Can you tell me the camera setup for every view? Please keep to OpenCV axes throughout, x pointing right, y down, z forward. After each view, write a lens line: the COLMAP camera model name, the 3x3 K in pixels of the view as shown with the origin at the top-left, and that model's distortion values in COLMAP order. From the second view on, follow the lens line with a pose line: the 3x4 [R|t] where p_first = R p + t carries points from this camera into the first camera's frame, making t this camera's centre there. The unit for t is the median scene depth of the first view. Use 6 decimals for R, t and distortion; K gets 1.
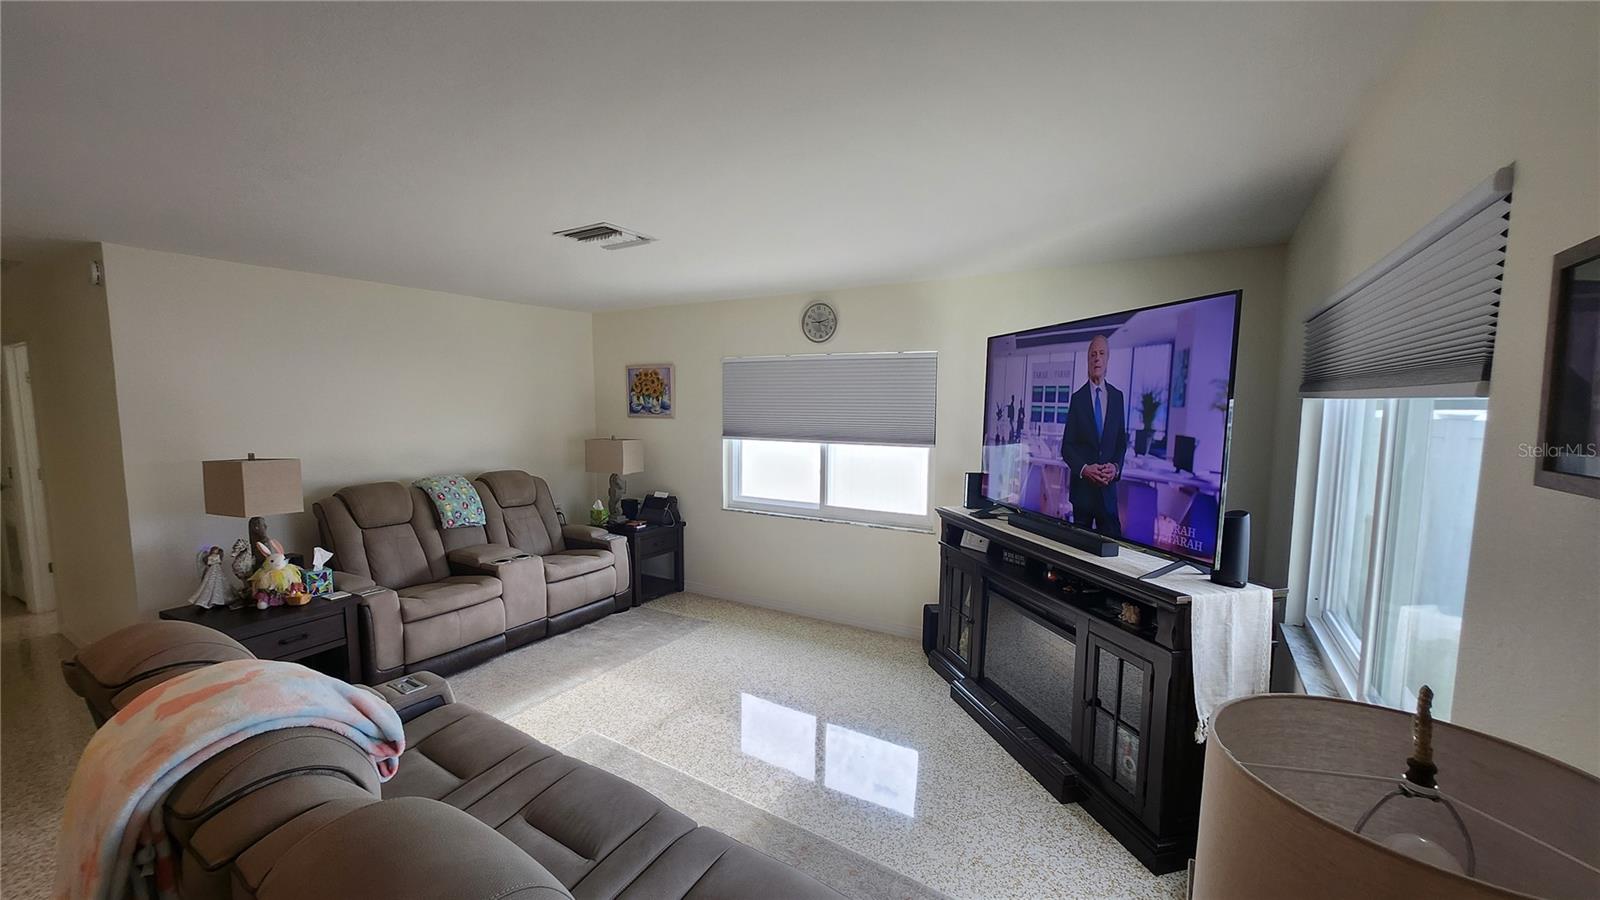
lens RADIAL K [[630.1, 0, 796.9], [0, 630.1, 462.3], [0, 0, 1]] dist [-0.002189, 0.000043]
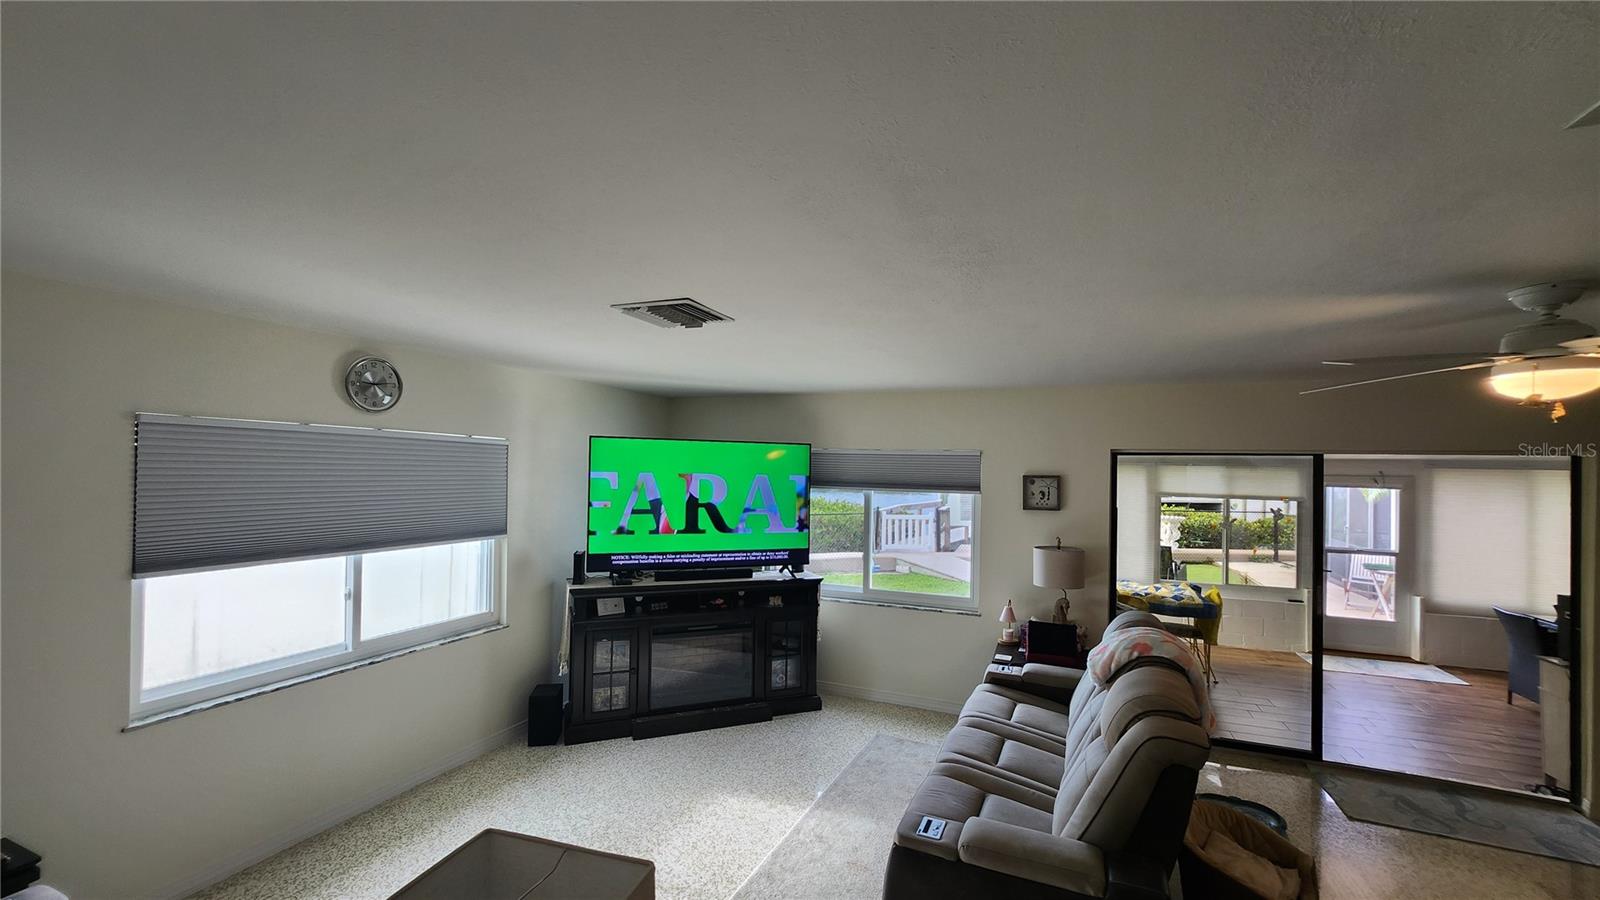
lens RADIAL K [[630.1, 0, 796.9], [0, 630.1, 462.3], [0, 0, 1]] dist [-0.002189, 0.000043]
pose [[-0.143914, 0.003808, 0.989583, -0.744853], [0.077304, 0.996980, 0.007406, -0.101890], [-0.986566, 0.077564, -0.143774, 0.636310]]
